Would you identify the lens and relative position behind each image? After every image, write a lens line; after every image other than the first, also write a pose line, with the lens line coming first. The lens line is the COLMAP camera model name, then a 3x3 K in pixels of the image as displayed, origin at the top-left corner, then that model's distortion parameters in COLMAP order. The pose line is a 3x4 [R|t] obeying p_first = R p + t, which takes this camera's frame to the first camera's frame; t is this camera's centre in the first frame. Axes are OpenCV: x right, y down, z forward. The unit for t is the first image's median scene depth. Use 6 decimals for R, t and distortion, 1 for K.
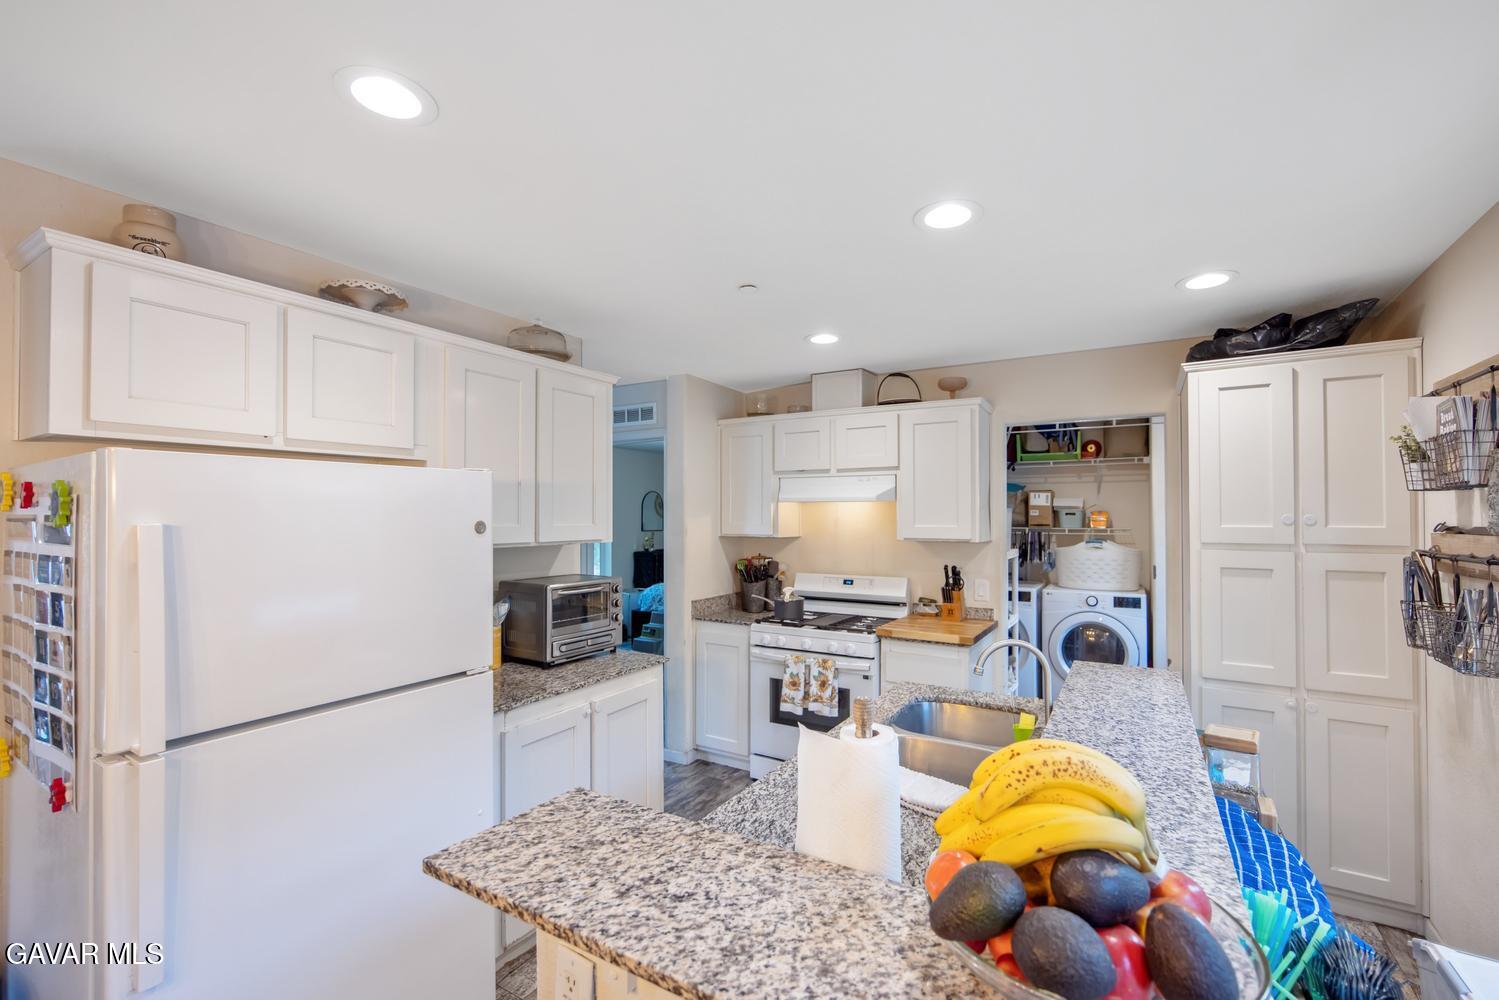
lens RADIAL K [[644.2, 0, 745.9], [0, 644.2, 507.4], [0, 0, 1]] dist [-0.007661, -0.001608]
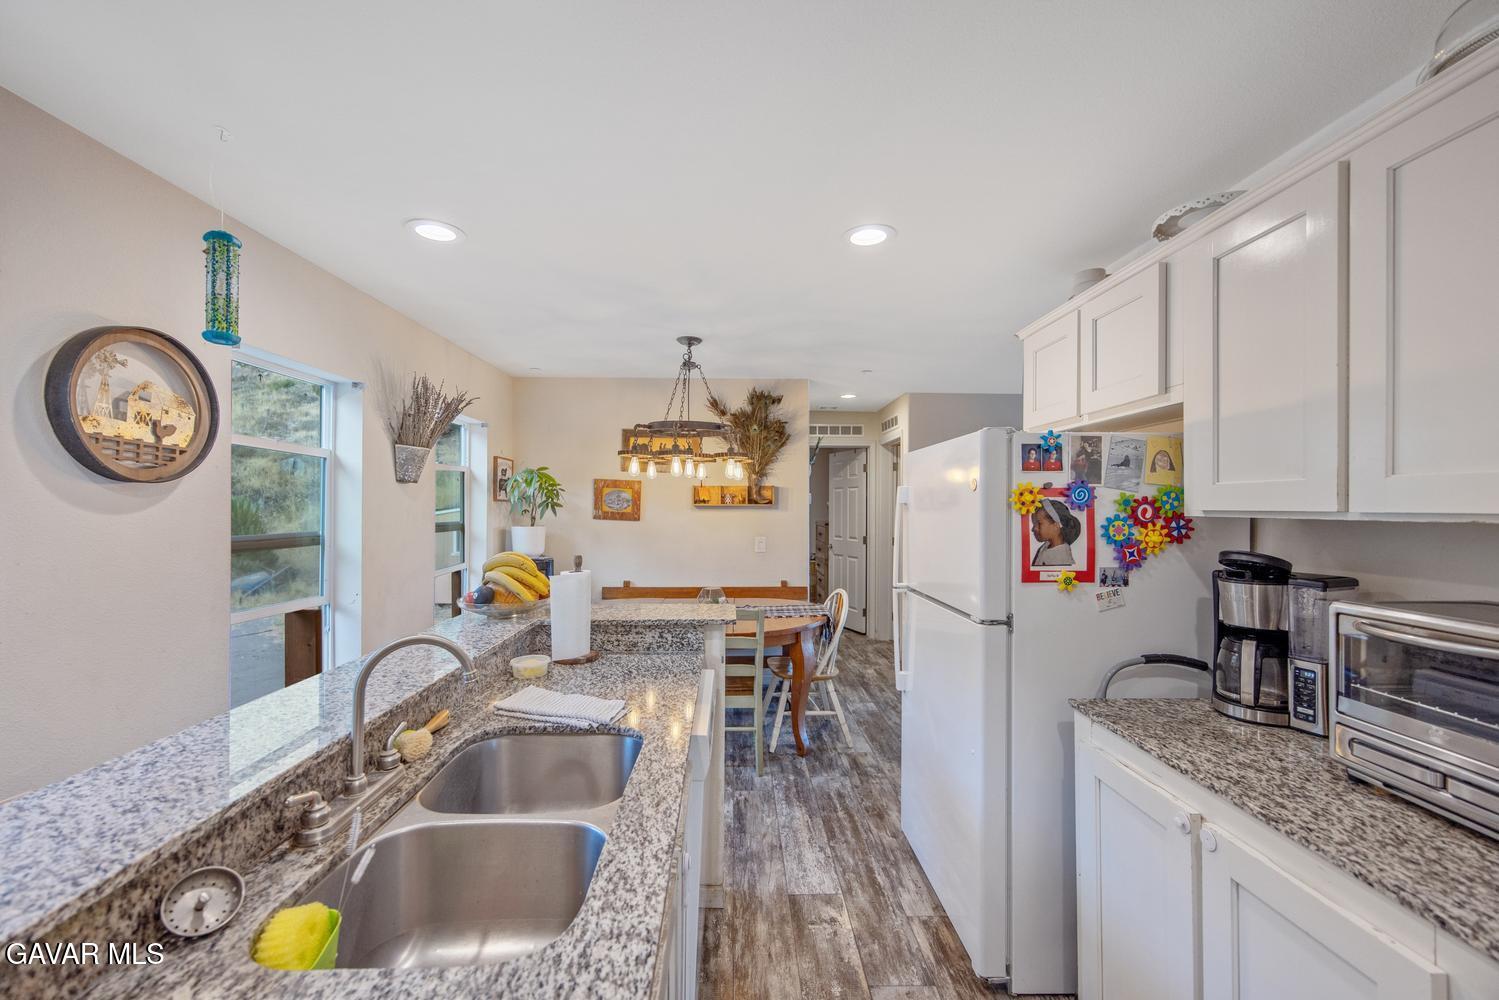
lens RADIAL K [[596.9, 0, 741.7], [0, 596.9, 505.5], [0, 0, 1]] dist [0.012404, -0.001166]
pose [[-0.842541, -0.001021, -0.538631, 0.217264], [0.004615, 0.999948, -0.009113, 0.035825], [0.538612, -0.010164, -0.842493, 0.797660]]
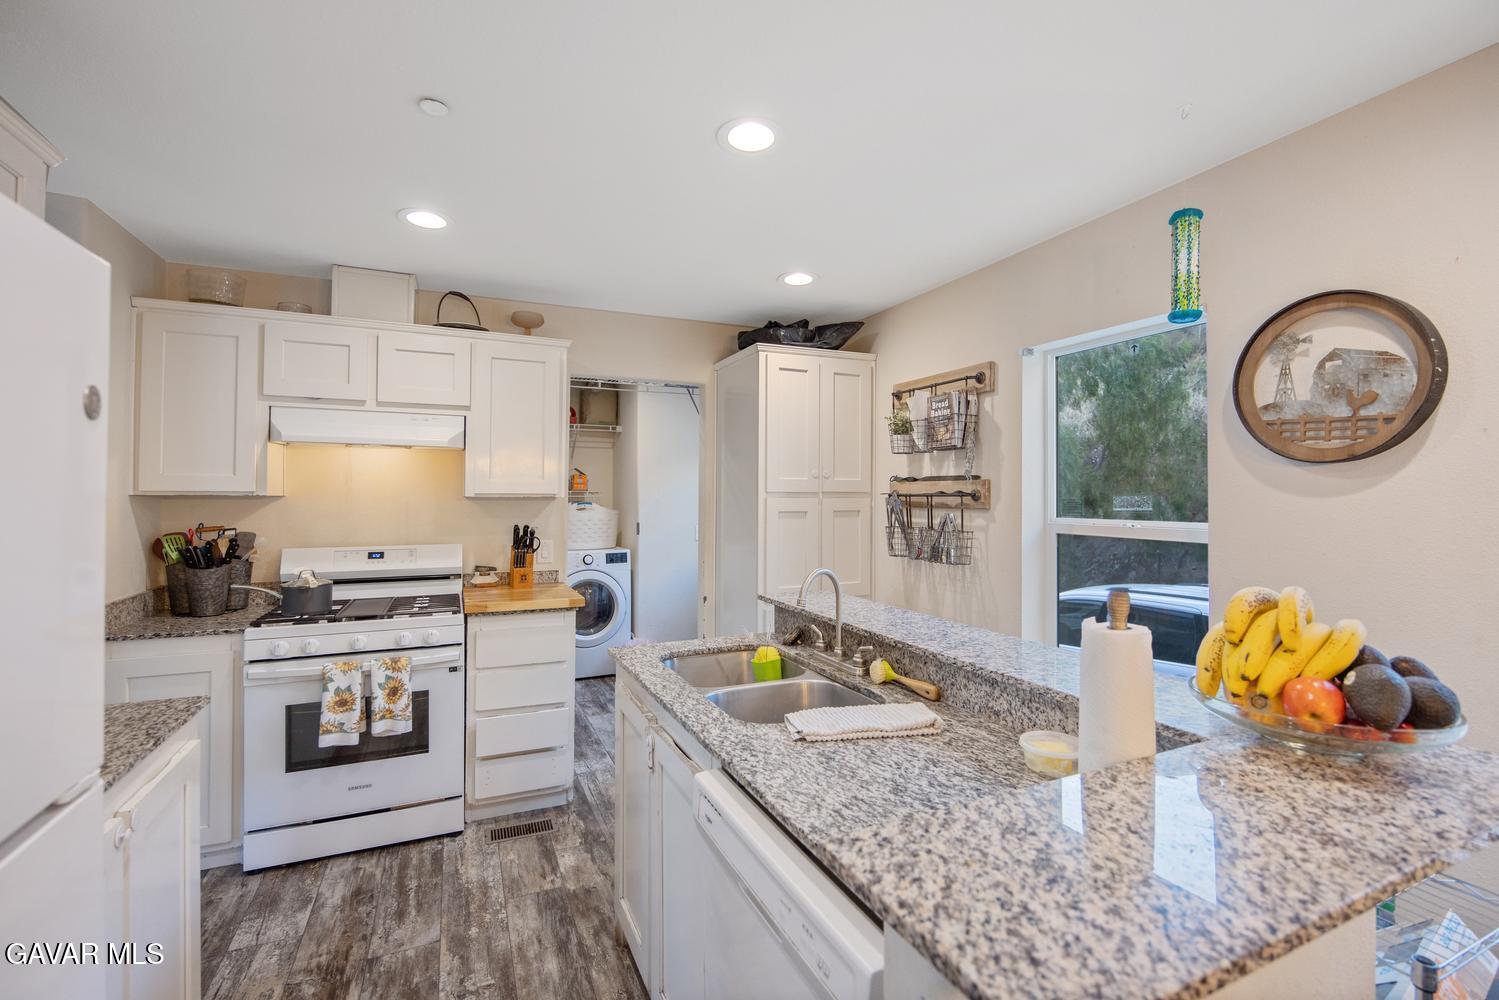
lens RADIAL K [[663.7, 0, 751.6], [0, 663.7, 485.7], [0, 0, 1]] dist [-0.013041, 0.000295]
pose [[0.557680, 0.013630, 0.829944, -0.253609], [-0.014328, 0.999874, -0.006793, 0.037206], [-0.829933, -0.008103, 0.557805, 0.228494]]
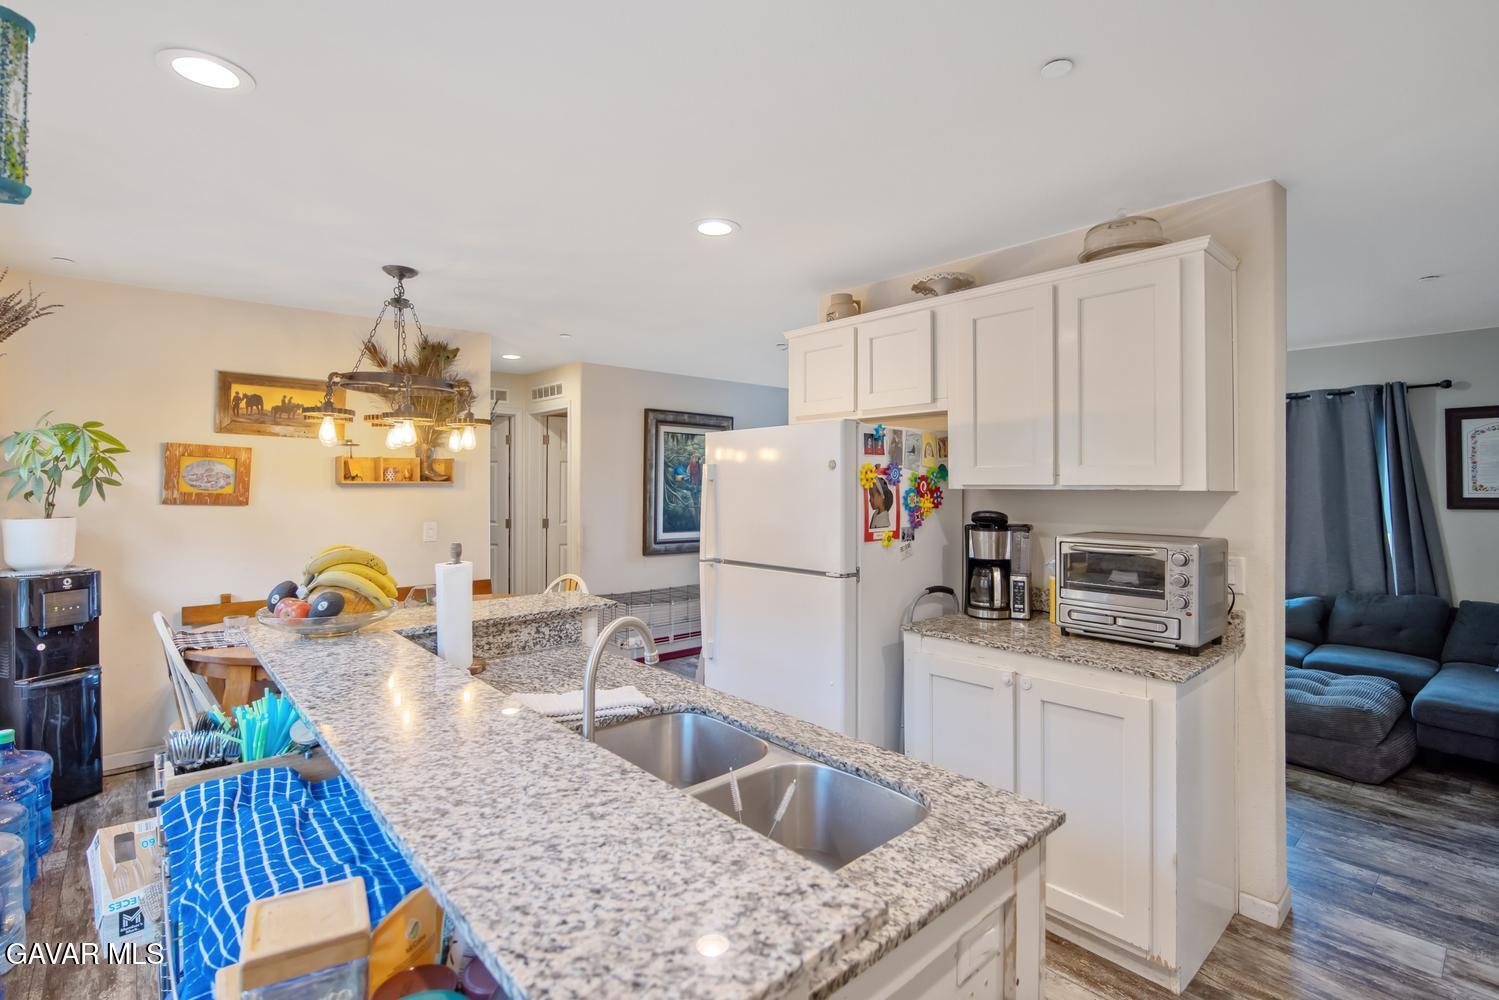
lens RADIAL K [[697.2, 0, 752.6], [0, 697.2, 487.4], [0, 0, 1]] dist [-0.017278, 0.001132]
pose [[-0.287255, 0.005094, -0.957841, 0.479515], [0.011329, 0.999934, 0.001920, 0.035847], [0.957787, -0.010300, -0.287294, 0.613196]]
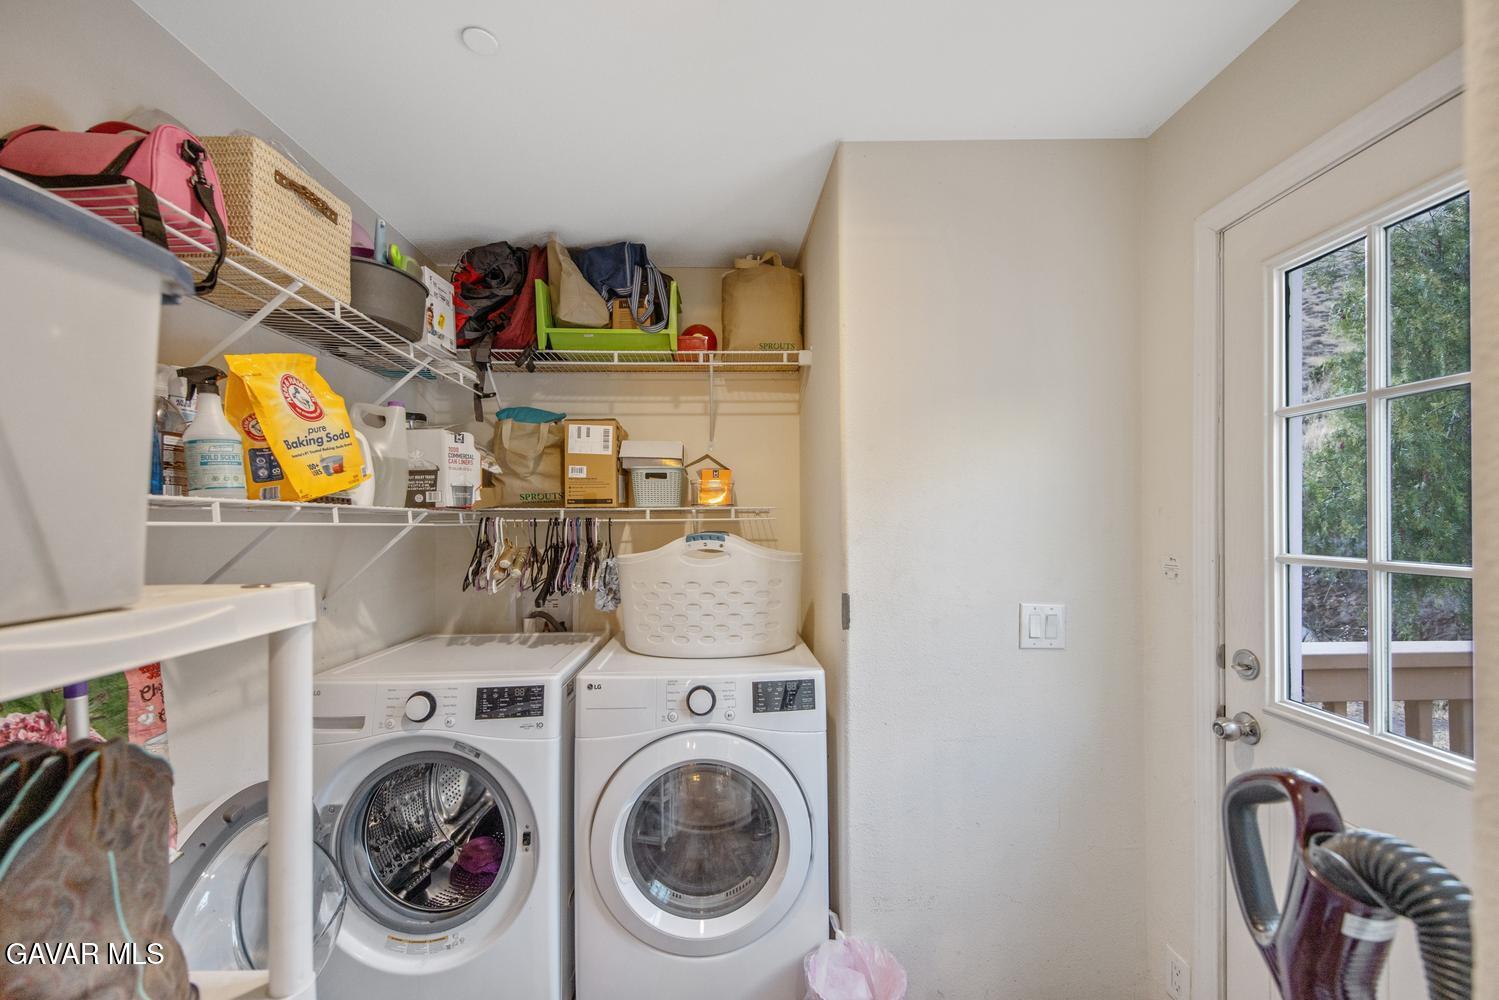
lens RADIAL K [[596.9, 0, 741.7], [0, 596.9, 513.2], [0, 0, 1]] dist [0.012404, -0.001166]
pose [[0.841876, -0.000104, 0.539671, 0.464880], [0.000913, 0.999999, -0.001231, 0.050283], [-0.539670, 0.001529, 0.841875, 0.870223]]
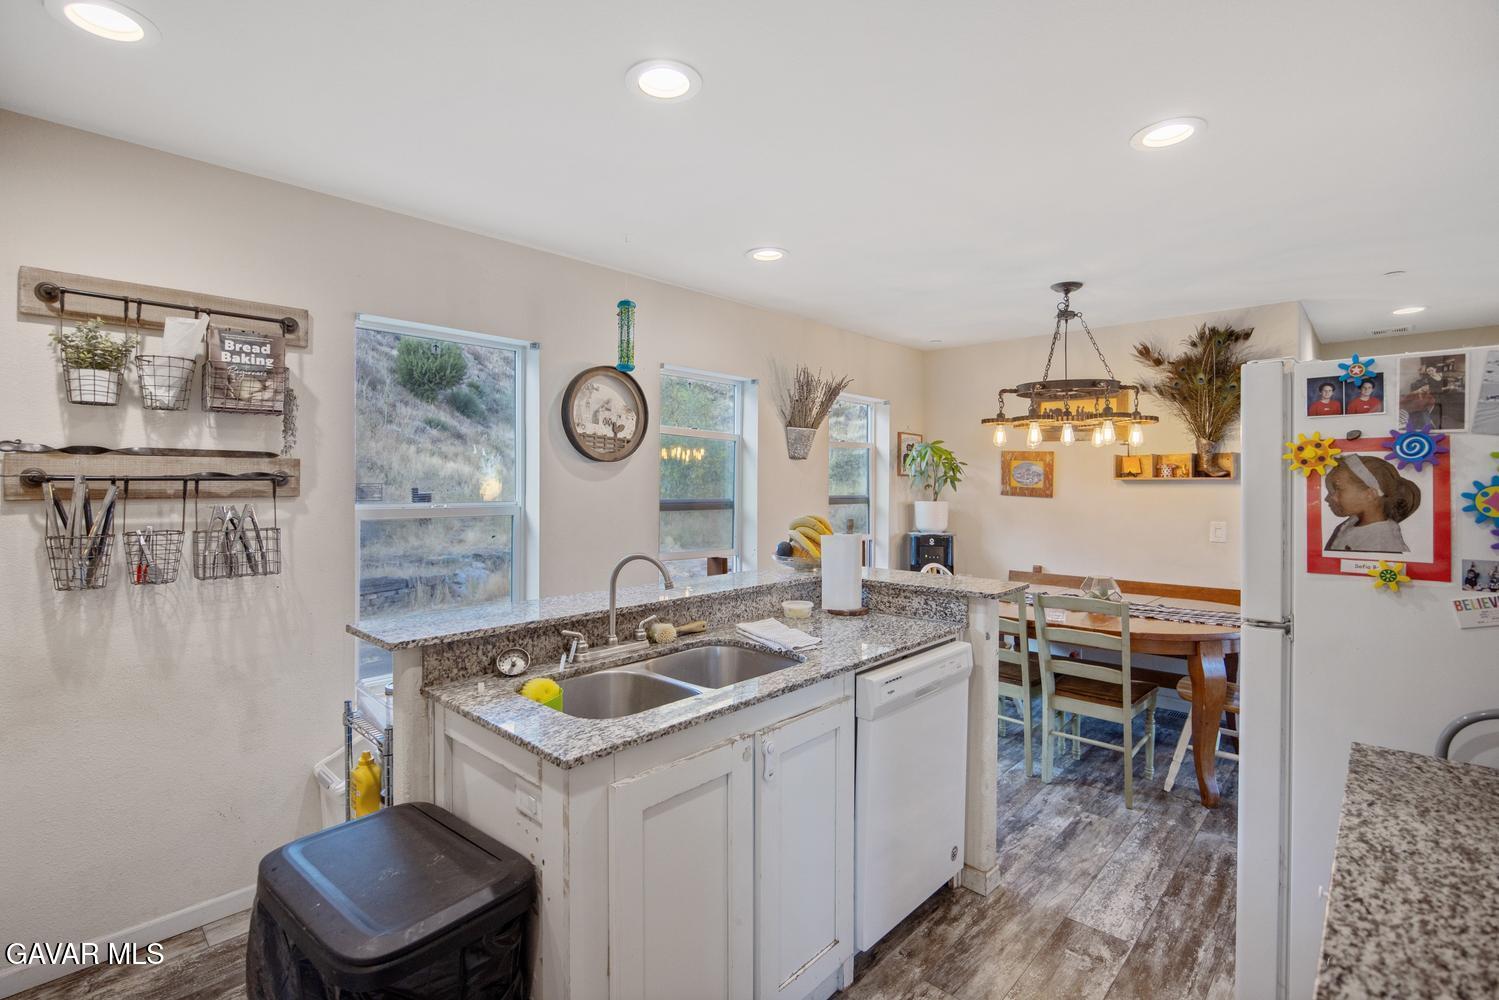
lens RADIAL K [[685.2, 0, 756.6], [0, 685.2, 483.3], [0, 0, 1]] dist [-0.005456, 0.003521]
pose [[-0.981511, -0.001827, 0.191398, 0.008278], [-0.004621, 0.999889, -0.014153, 0.049826], [-0.191351, -0.014775, -0.981410, 0.956363]]
